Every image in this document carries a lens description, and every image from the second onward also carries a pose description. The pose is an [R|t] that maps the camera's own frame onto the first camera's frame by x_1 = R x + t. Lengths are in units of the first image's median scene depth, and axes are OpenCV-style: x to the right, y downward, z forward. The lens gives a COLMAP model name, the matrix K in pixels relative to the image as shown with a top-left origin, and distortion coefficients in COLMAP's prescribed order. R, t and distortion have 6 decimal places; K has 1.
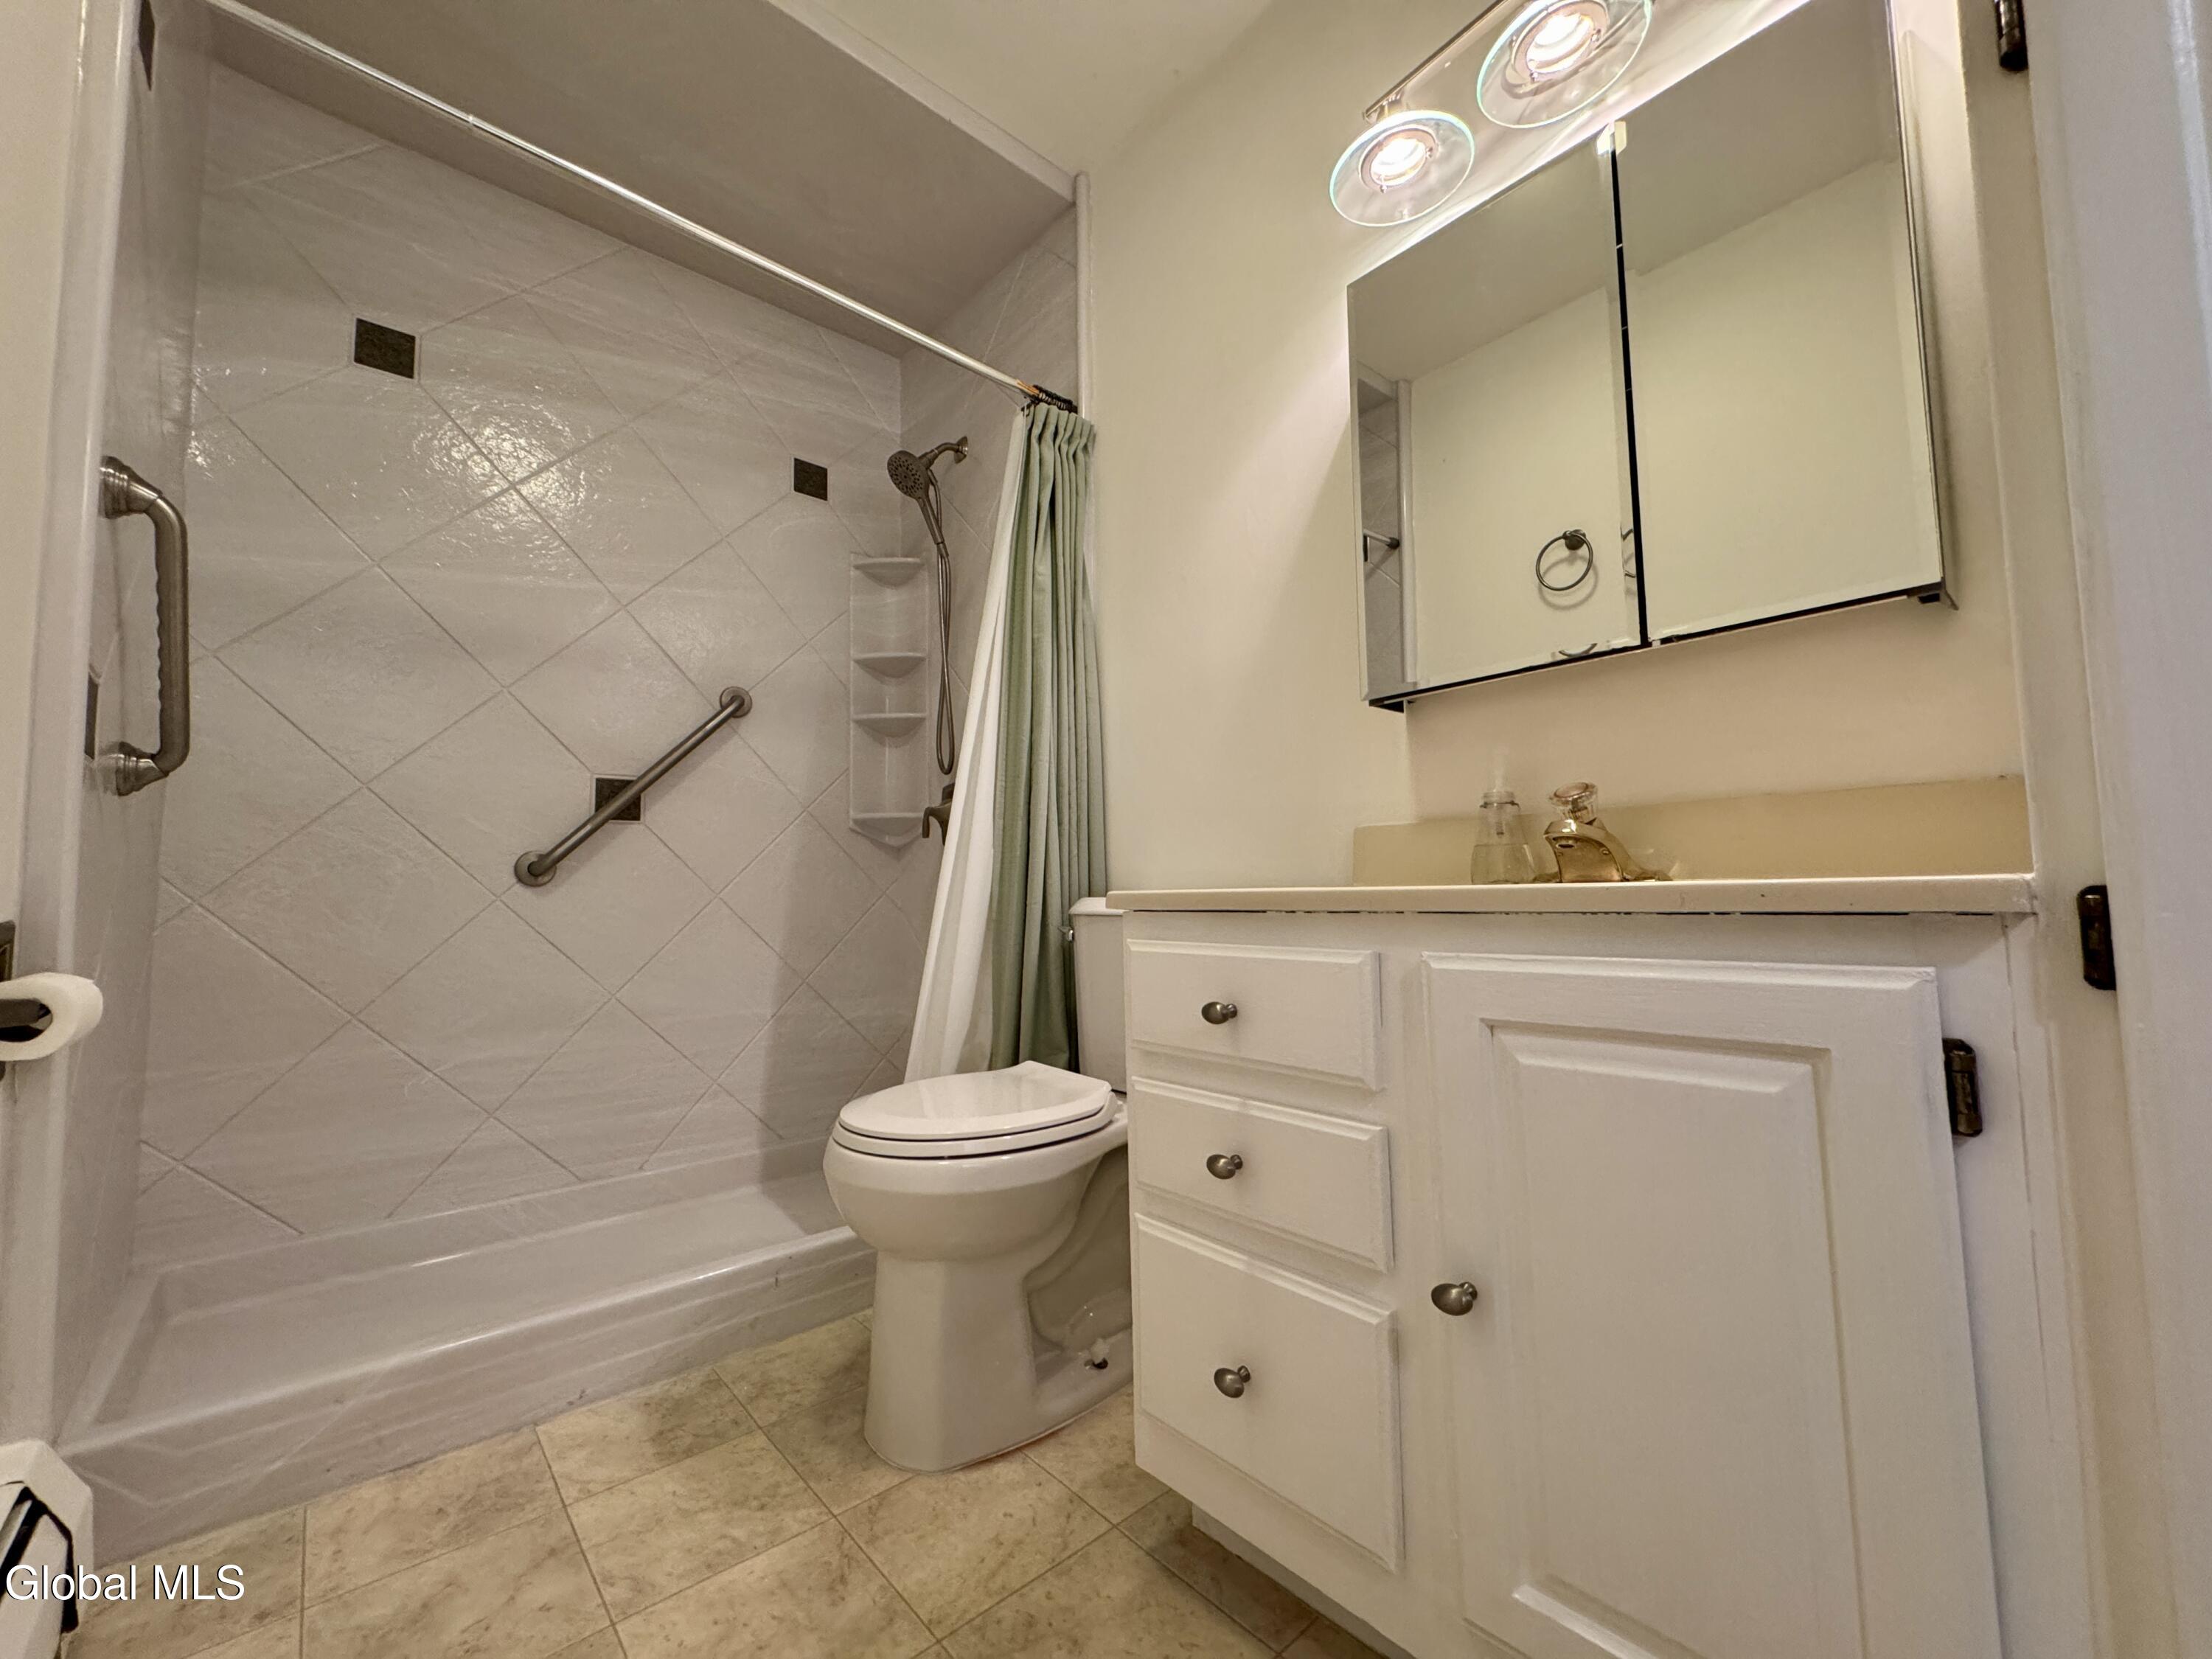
lens RADIAL K [[884.0, 0, 1107.6], [0, 884.0, 835.6], [0, 0, 1]] dist [0.000128, 0.000480]
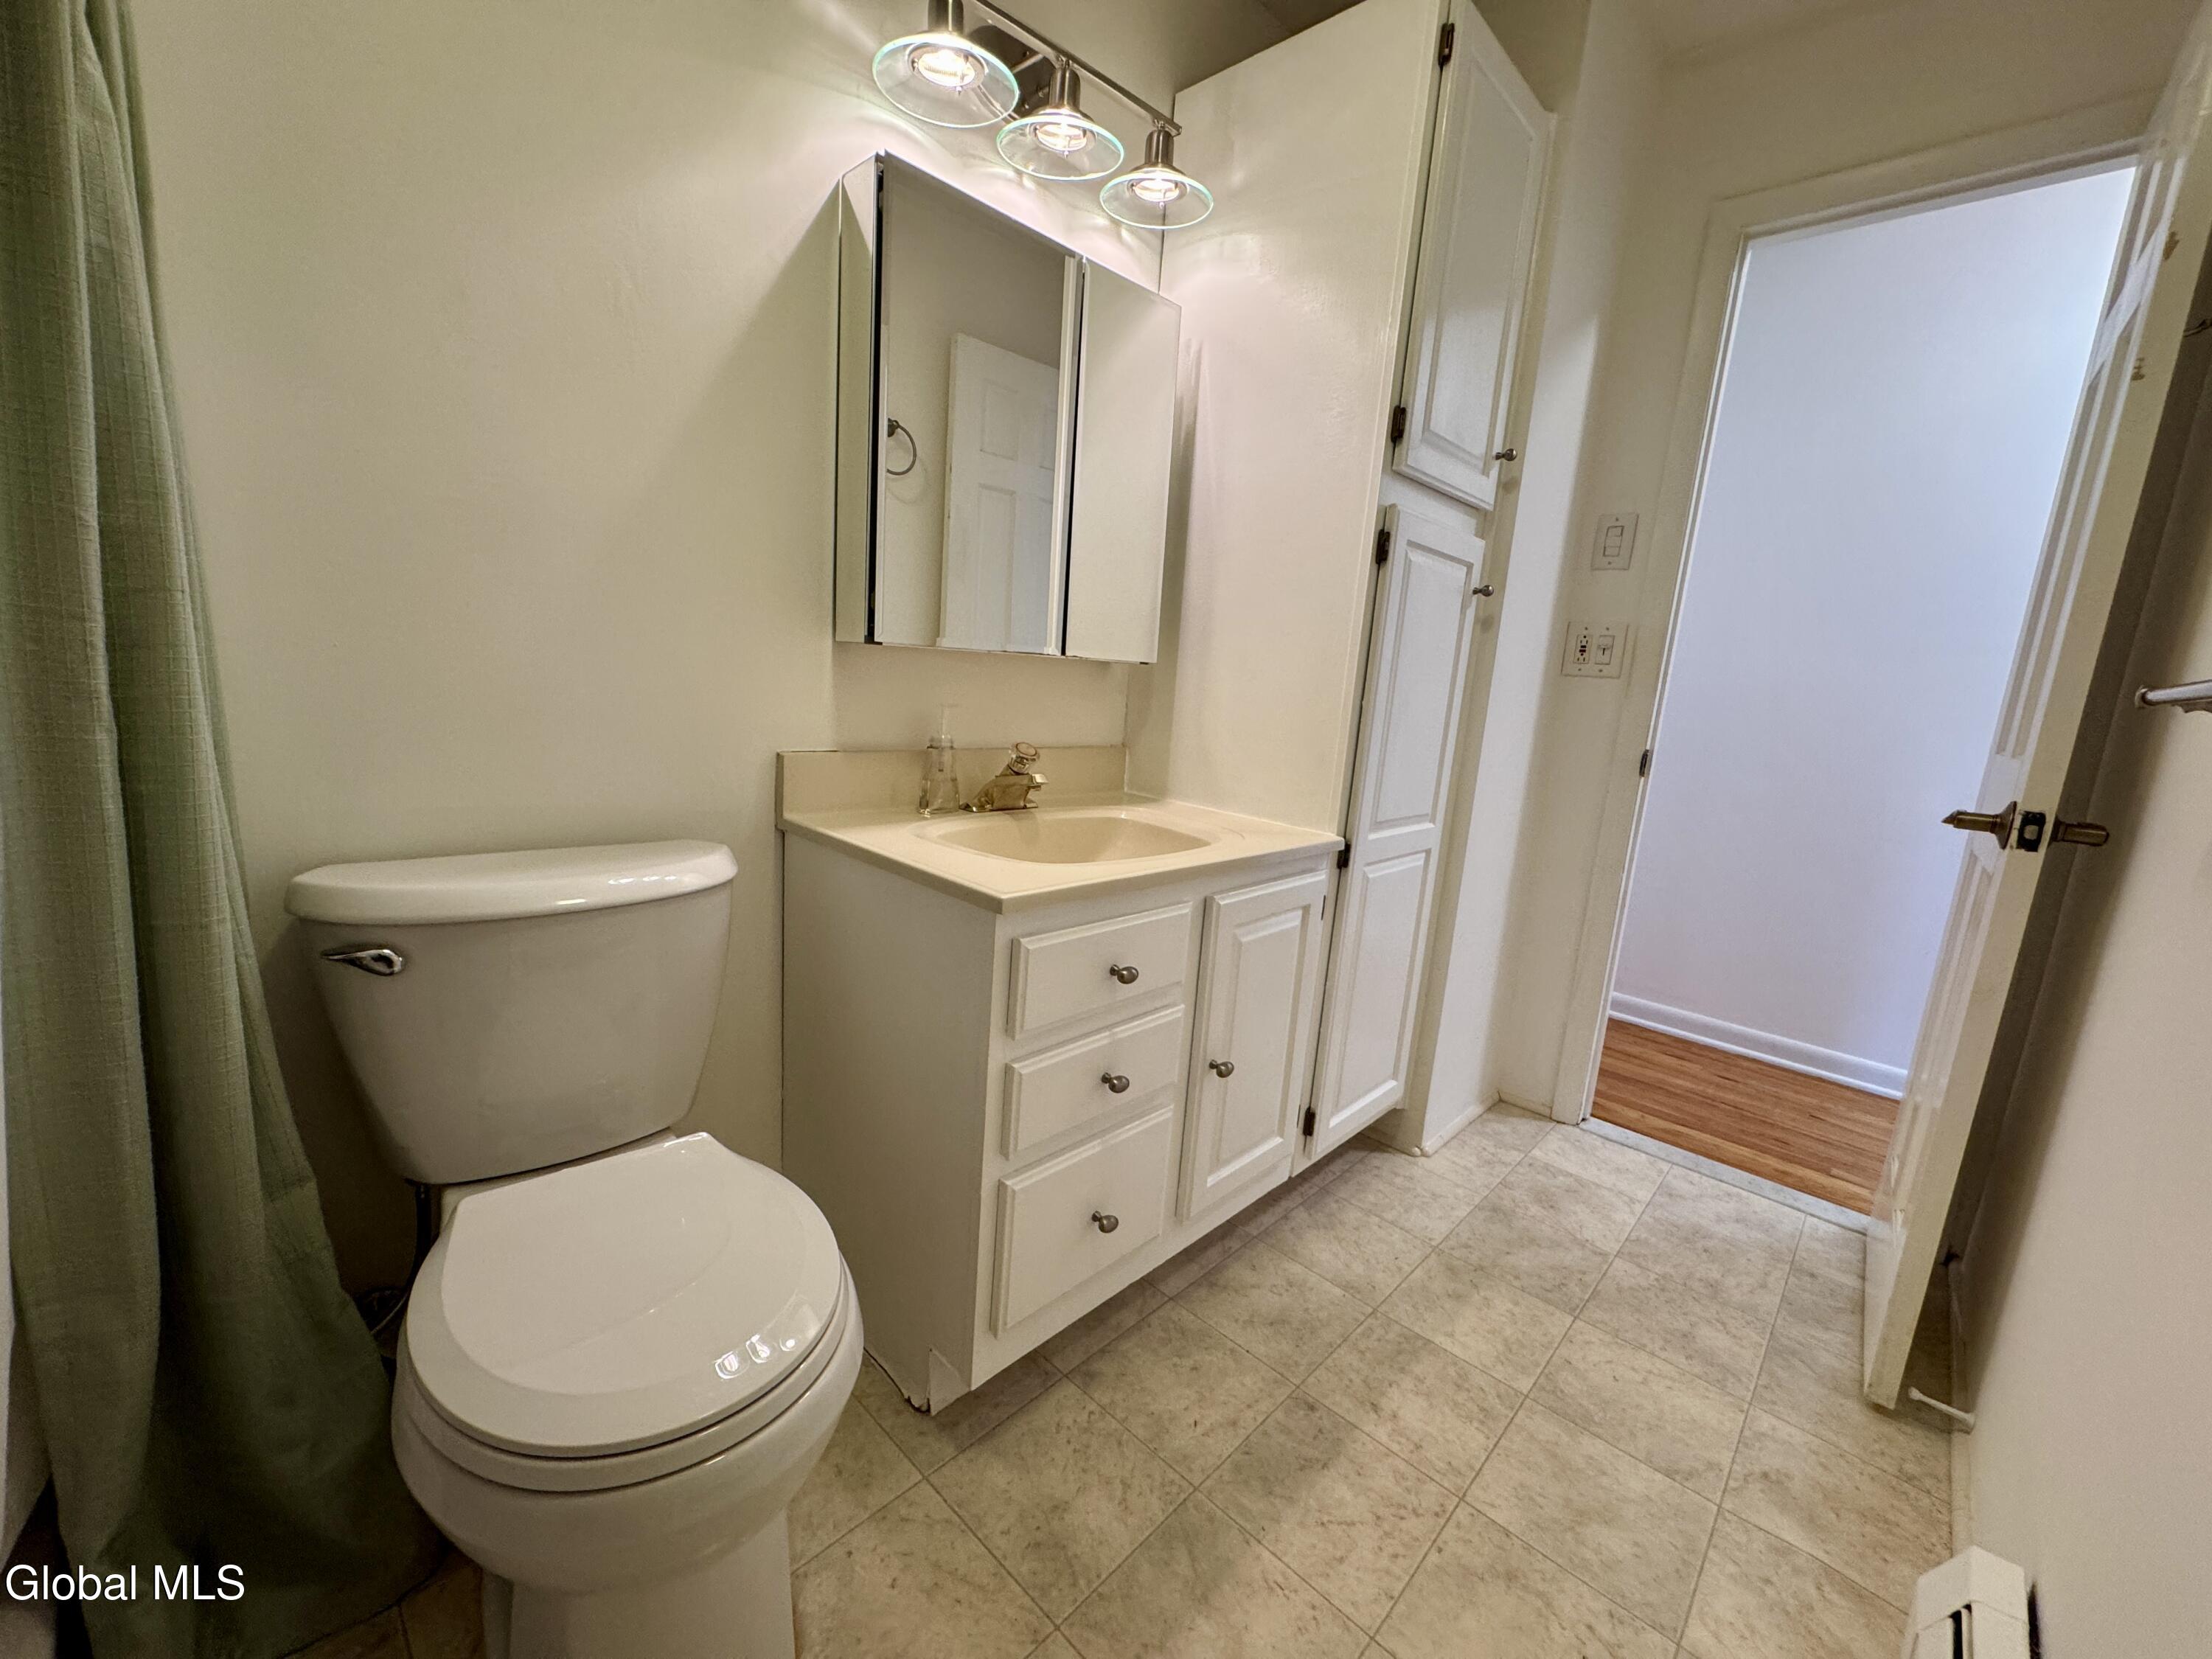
lens RADIAL K [[884.0, 0, 1105.5], [0, 884.0, 826.8], [0, 0, 1]] dist [0.000128, 0.000480]
pose [[-0.083731, -0.165962, 0.982571, -0.982821], [-0.145290, 0.977530, 0.152730, -0.178855], [-0.985840, -0.129969, -0.105963, 1.076752]]
